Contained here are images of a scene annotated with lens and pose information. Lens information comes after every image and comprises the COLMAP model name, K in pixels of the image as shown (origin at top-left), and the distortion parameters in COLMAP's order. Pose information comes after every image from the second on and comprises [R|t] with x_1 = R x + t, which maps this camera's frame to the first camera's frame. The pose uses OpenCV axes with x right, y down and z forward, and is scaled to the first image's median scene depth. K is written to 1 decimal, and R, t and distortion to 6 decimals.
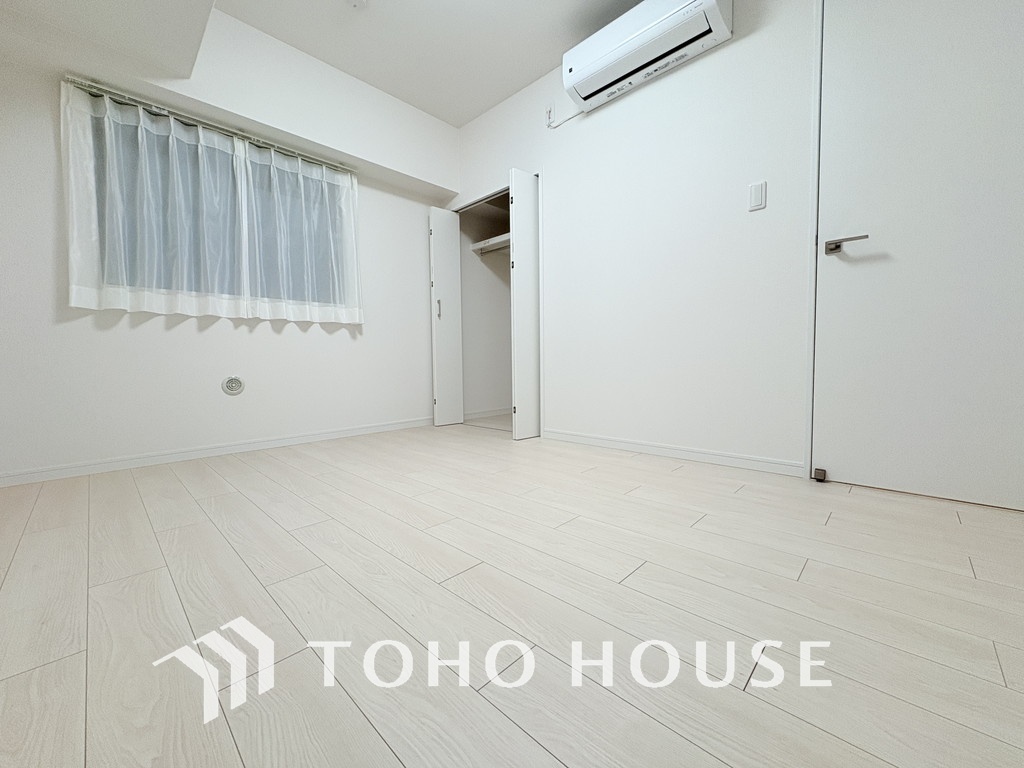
lens RADIAL K [[408.1, 0, 512.0], [0, 408.1, 384.0], [0, 0, 1]] dist [-0.000512, 0.000176]
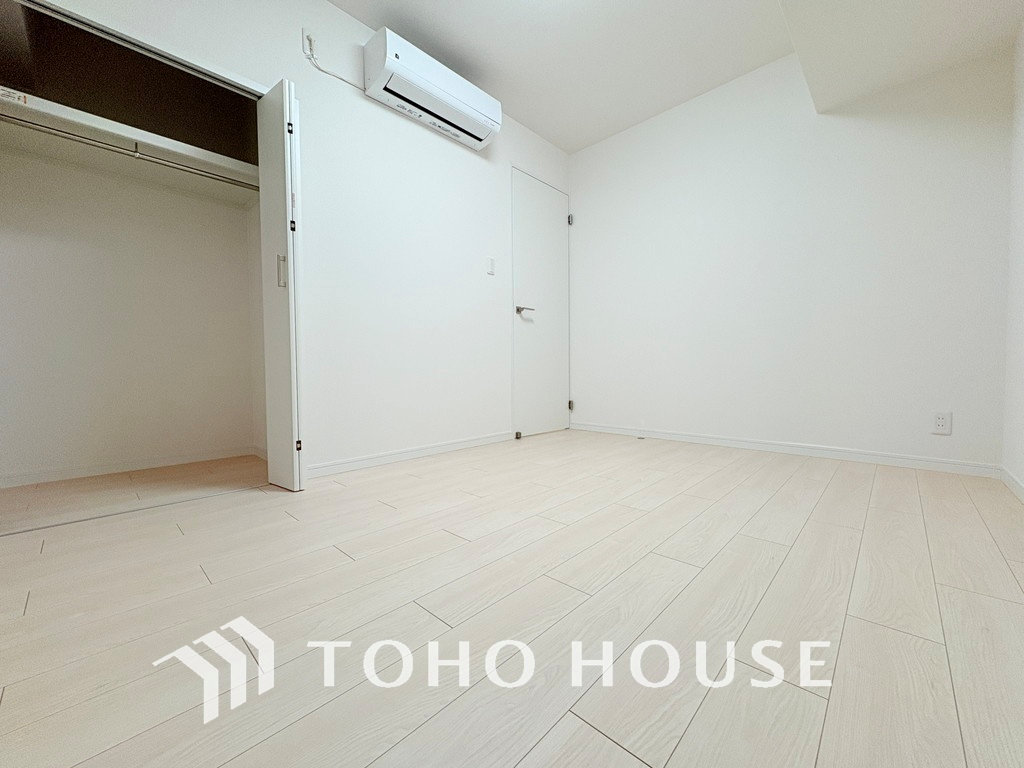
lens RADIAL K [[408.1, 0, 512.0], [0, 408.1, 384.0], [0, 0, 1]] dist [-0.000512, 0.000176]
pose [[-0.013680, -0.020217, 0.999702, -1.026537], [0.067121, 0.997522, 0.021091, -0.040456], [-0.997651, 0.067390, -0.012289, 1.033204]]
